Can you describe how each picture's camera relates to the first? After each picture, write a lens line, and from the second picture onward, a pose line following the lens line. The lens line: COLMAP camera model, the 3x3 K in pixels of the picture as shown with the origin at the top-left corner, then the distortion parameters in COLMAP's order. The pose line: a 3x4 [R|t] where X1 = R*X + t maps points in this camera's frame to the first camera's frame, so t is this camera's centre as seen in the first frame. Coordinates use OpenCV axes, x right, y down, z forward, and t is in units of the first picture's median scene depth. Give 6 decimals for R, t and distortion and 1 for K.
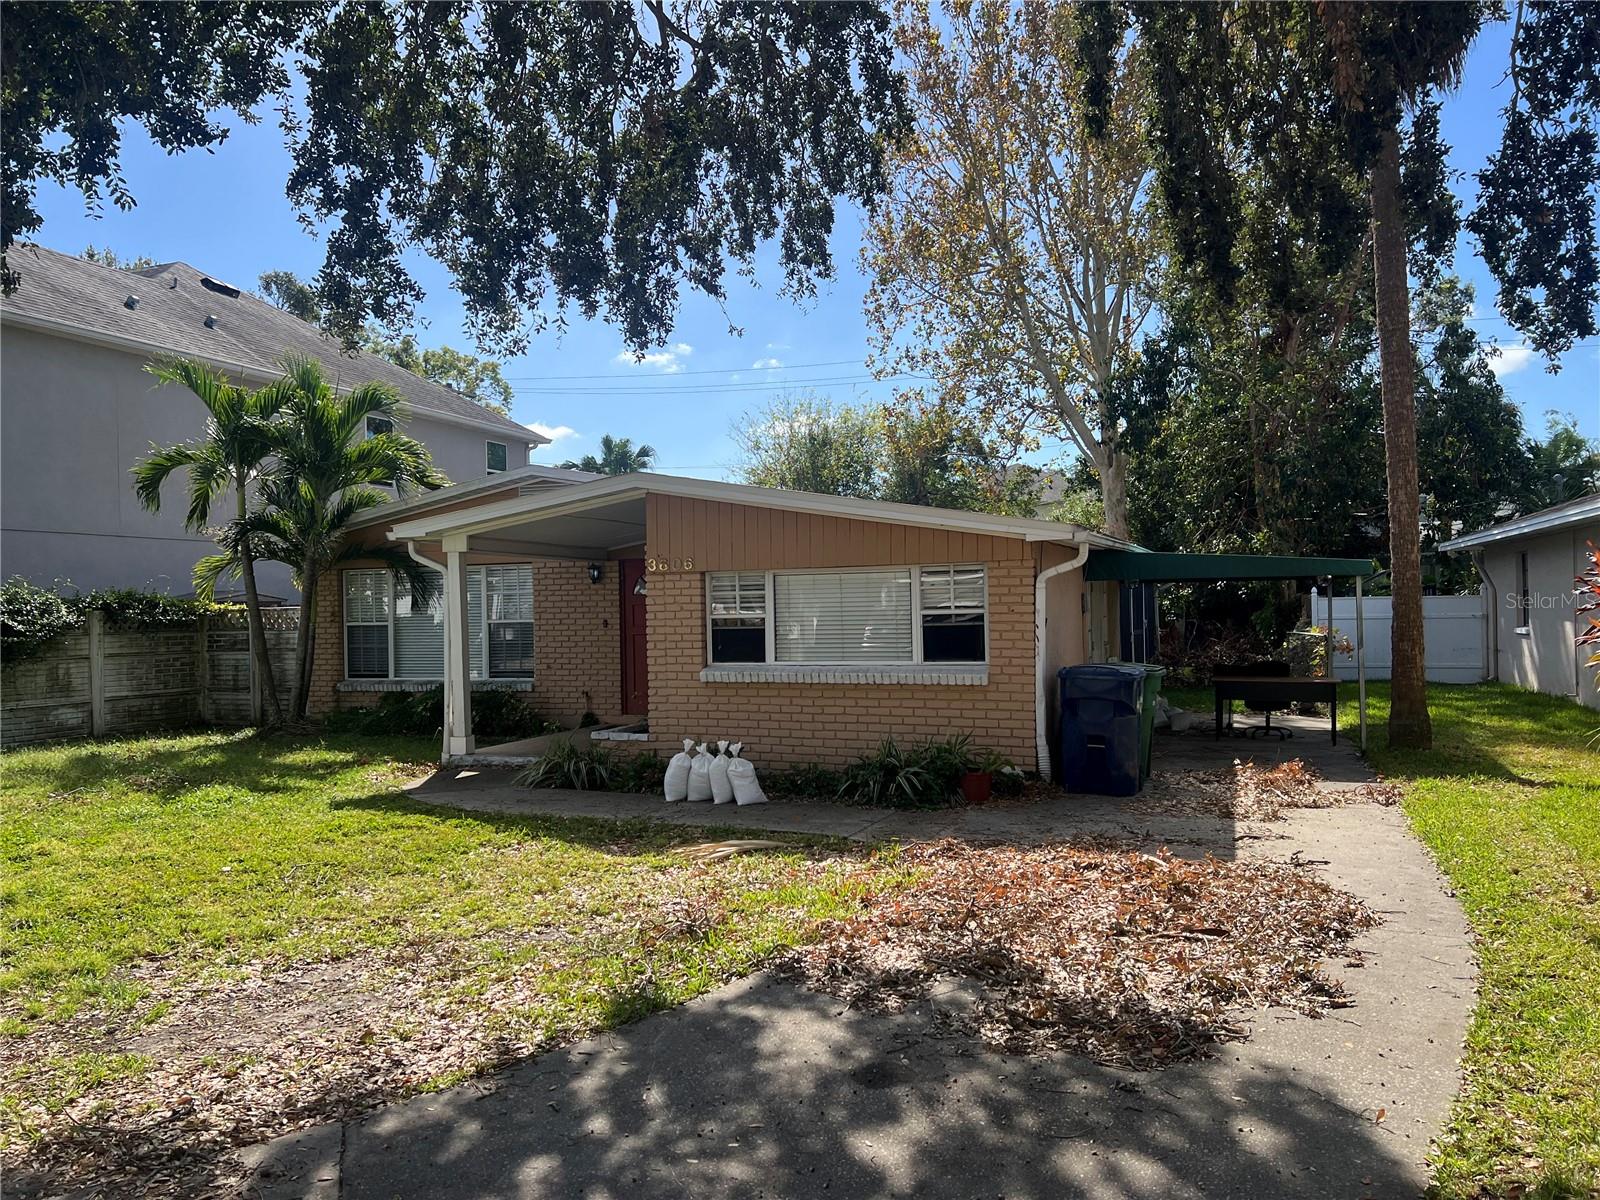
lens RADIAL K [[1158.7, 0, 800.0], [0, 1158.7, 600.0], [0, 0, 1]] dist [0.059649, -0.097486]
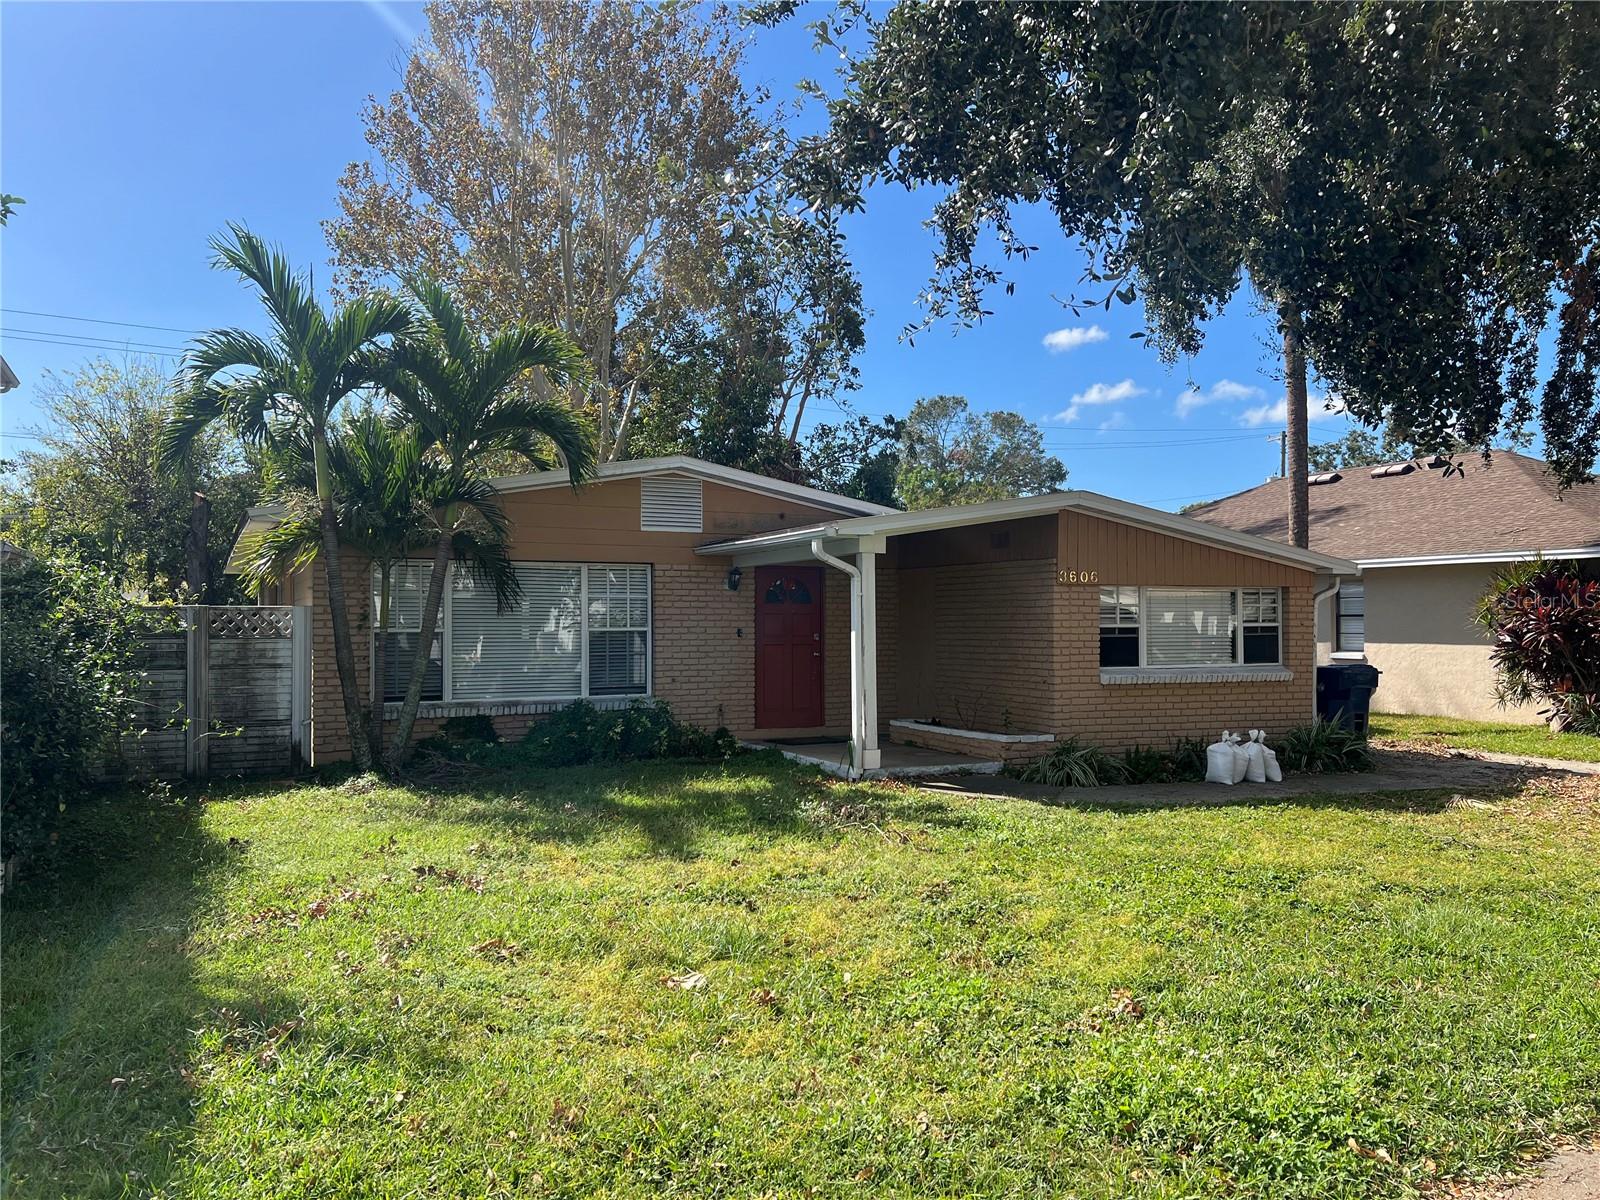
lens RADIAL K [[1158.7, 0, 800.0], [0, 1158.7, 600.0], [0, 0, 1]] dist [0.059649, -0.097486]
pose [[0.718779, 0.030893, 0.694551, -1.003098], [-0.016954, 0.999494, -0.026911, 0.023390], [-0.695031, 0.007568, 0.718940, 0.377635]]
